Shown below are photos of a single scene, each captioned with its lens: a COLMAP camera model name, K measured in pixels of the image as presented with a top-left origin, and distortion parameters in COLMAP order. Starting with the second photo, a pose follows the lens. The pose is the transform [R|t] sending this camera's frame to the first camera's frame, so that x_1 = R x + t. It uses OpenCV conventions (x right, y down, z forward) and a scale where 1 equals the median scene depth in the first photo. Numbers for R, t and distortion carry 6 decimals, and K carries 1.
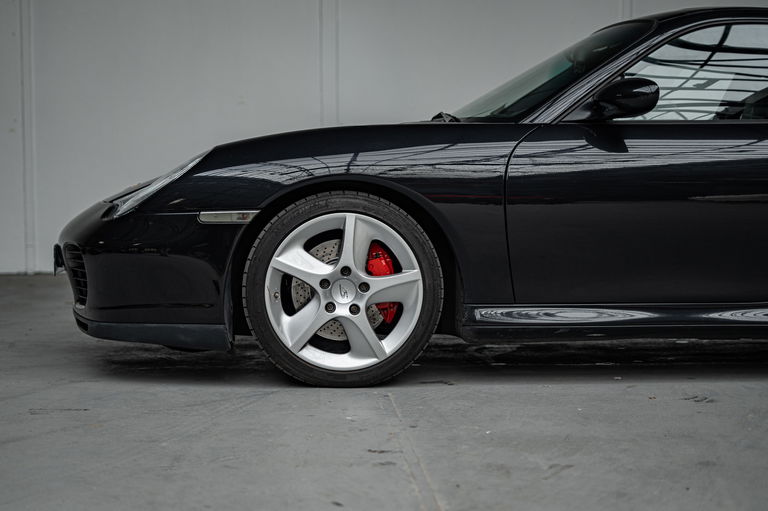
lens RADIAL K [[1138.7, 0, 361.3], [0, 1138.7, 266.8], [0, 0, 1]] dist [-0.022157, 0.000000]
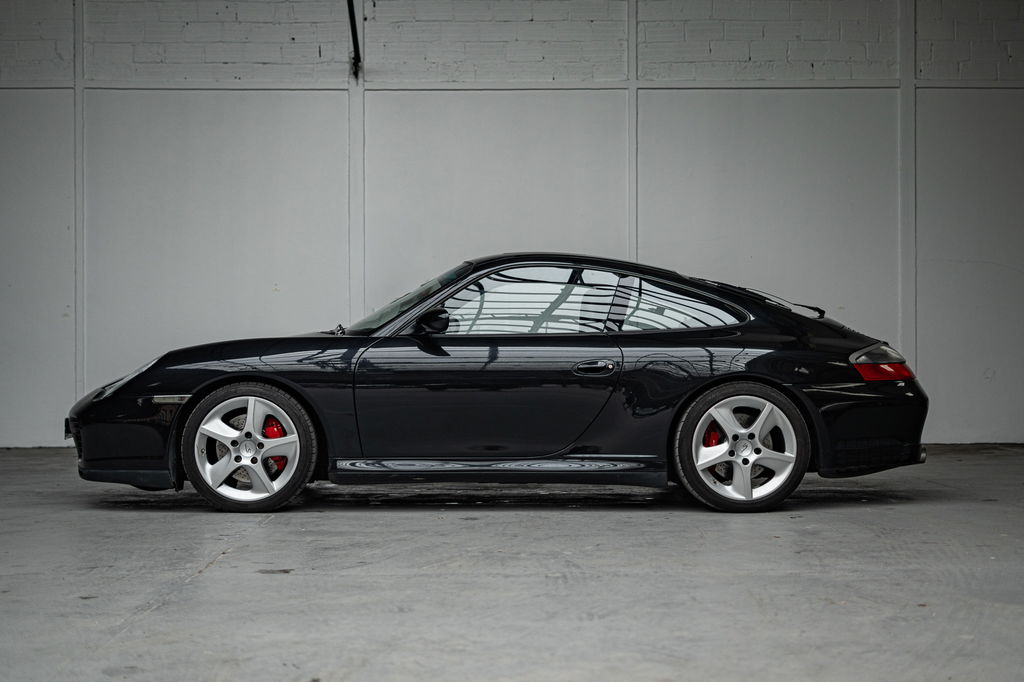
lens RADIAL K [[1518.2, 0, 516.9], [0, 1518.2, 341.3], [0, 0, 1]] dist [-0.022157, 0.000000]
pose [[0.999303, -0.000517, -0.037313, 0.413488], [-0.002290, 0.997171, -0.075136, 0.029799], [0.037246, 0.075170, 0.996475, -0.990207]]
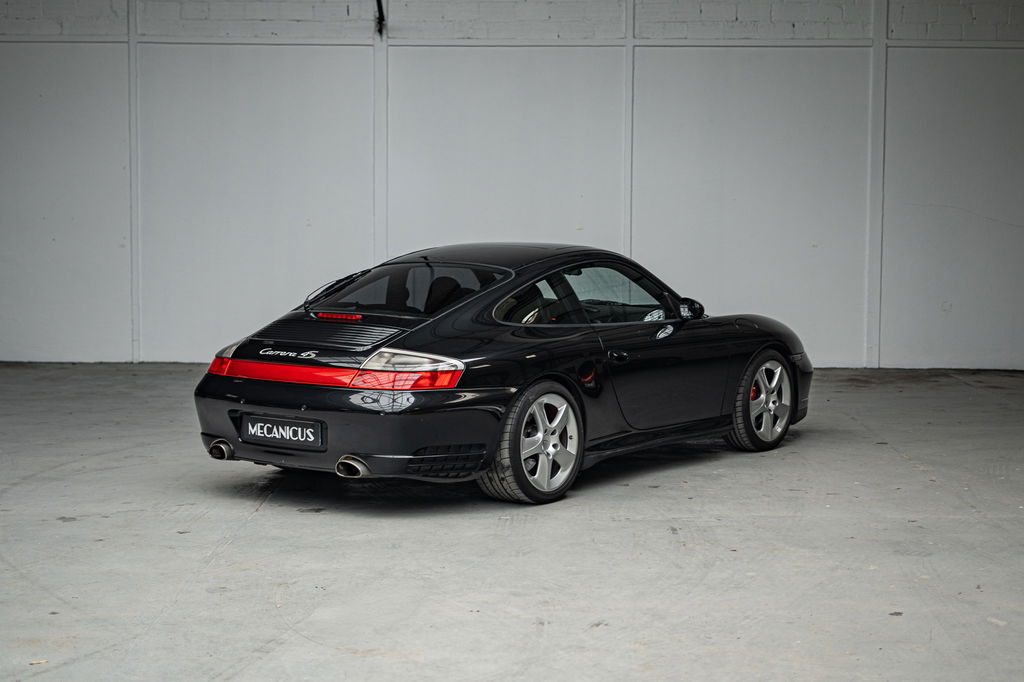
lens RADIAL K [[1518.2, 0, 512.8], [0, 1518.2, 342.2], [0, 0, 1]] dist [-0.022157, 0.000000]
pose [[0.998105, 0.013890, -0.059941, 0.491058], [-0.013771, 0.999902, 0.002403, -0.059991], [0.059968, -0.001573, 0.998199, -1.403239]]
